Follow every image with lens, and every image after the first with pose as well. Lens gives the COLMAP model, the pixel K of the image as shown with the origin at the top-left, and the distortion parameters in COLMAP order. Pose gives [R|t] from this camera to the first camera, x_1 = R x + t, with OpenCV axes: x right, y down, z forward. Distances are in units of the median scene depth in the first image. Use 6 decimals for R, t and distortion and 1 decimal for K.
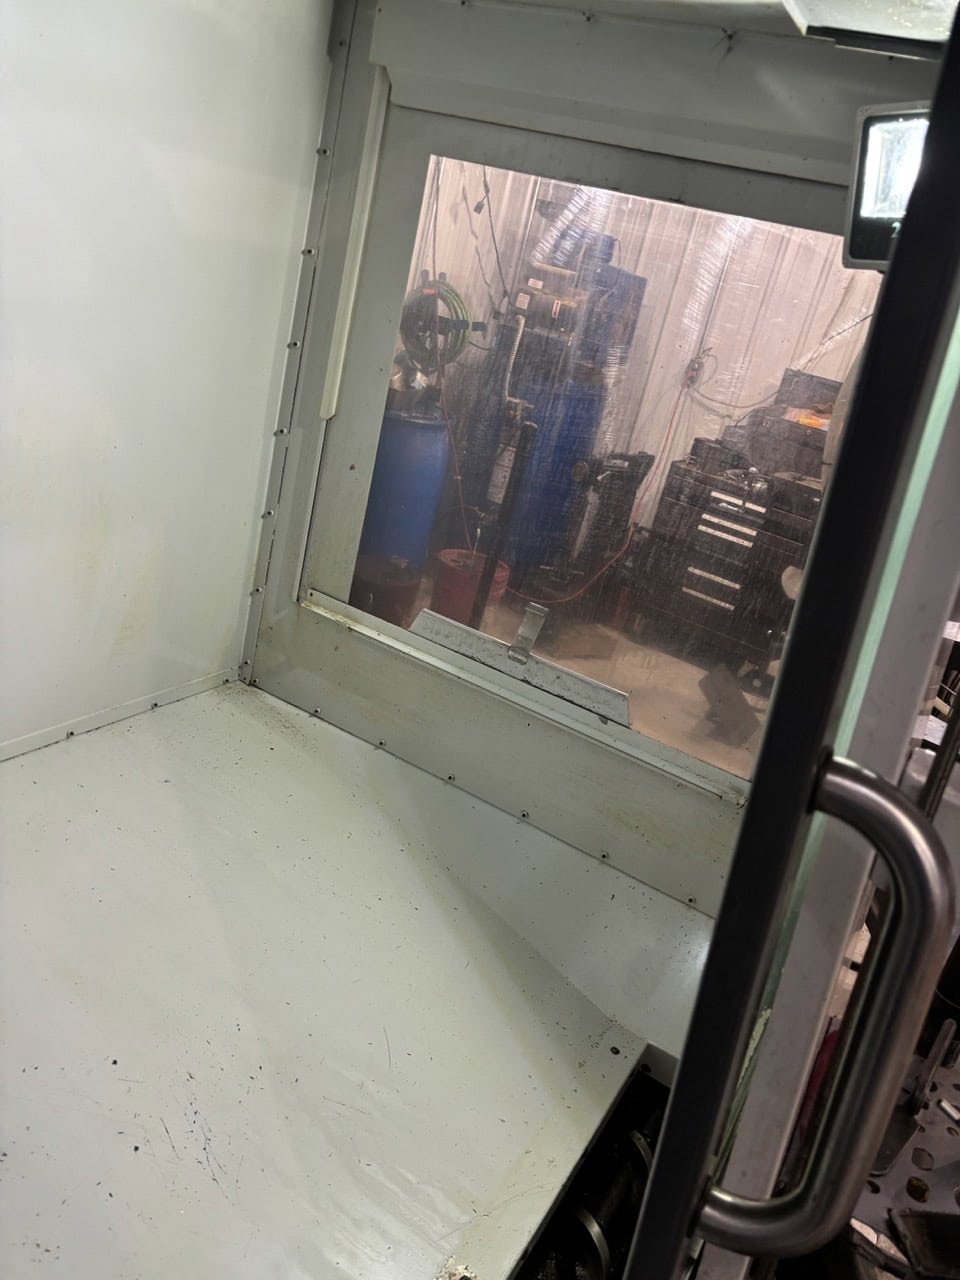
lens RADIAL K [[982.7, 0, 482.2], [0, 982.7, 643.7], [0, 0, 1]] dist [0.051138, -0.057218]
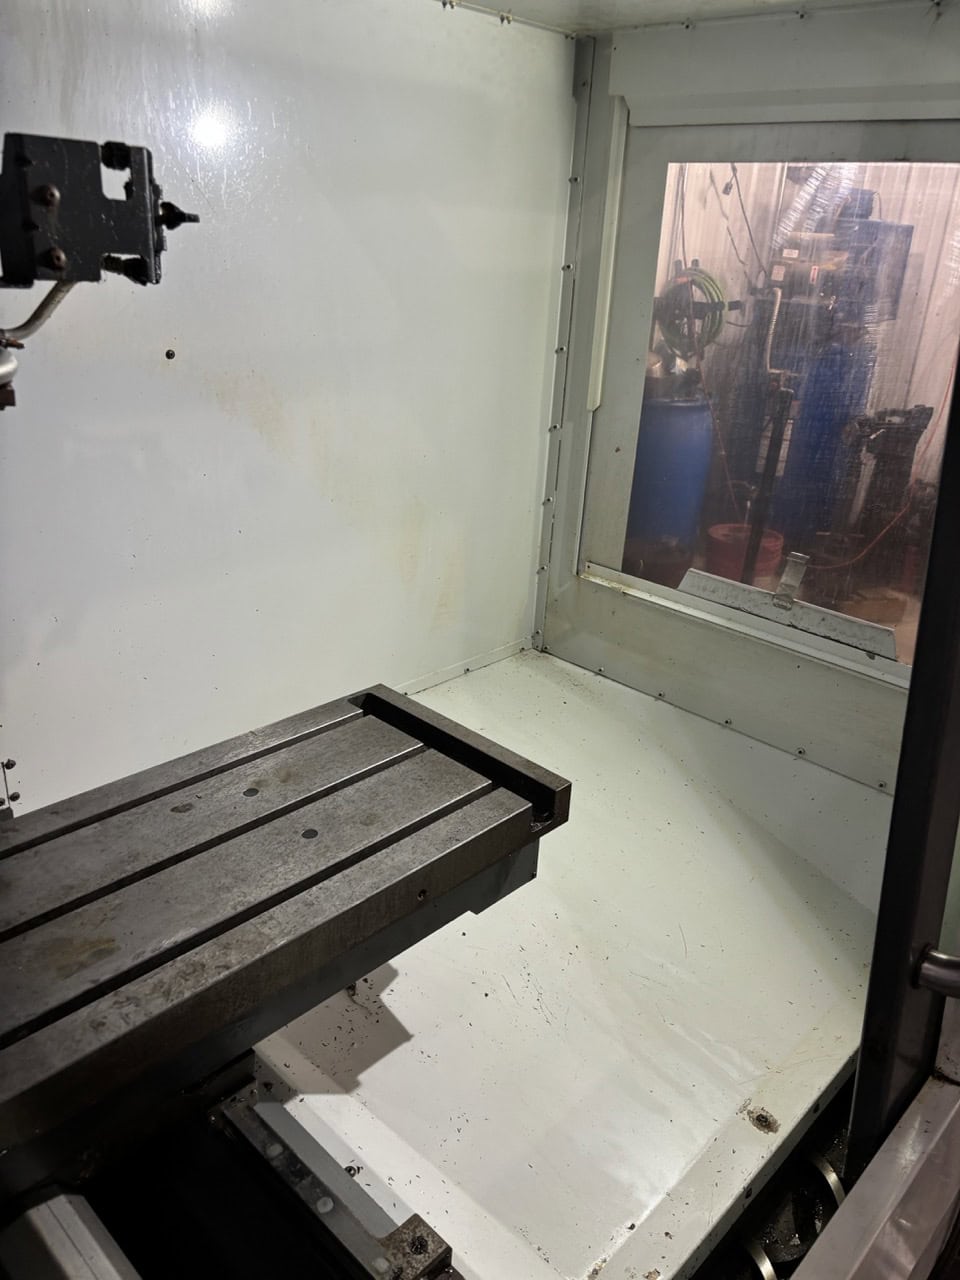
lens RADIAL K [[982.7, 0, 475.9], [0, 982.7, 641.8], [0, 0, 1]] dist [0.051138, -0.057218]
pose [[0.955368, -0.068878, -0.287276, 0.022125], [0.068436, 0.997588, -0.011591, 0.042081], [0.287382, -0.008586, 0.957778, -0.129816]]
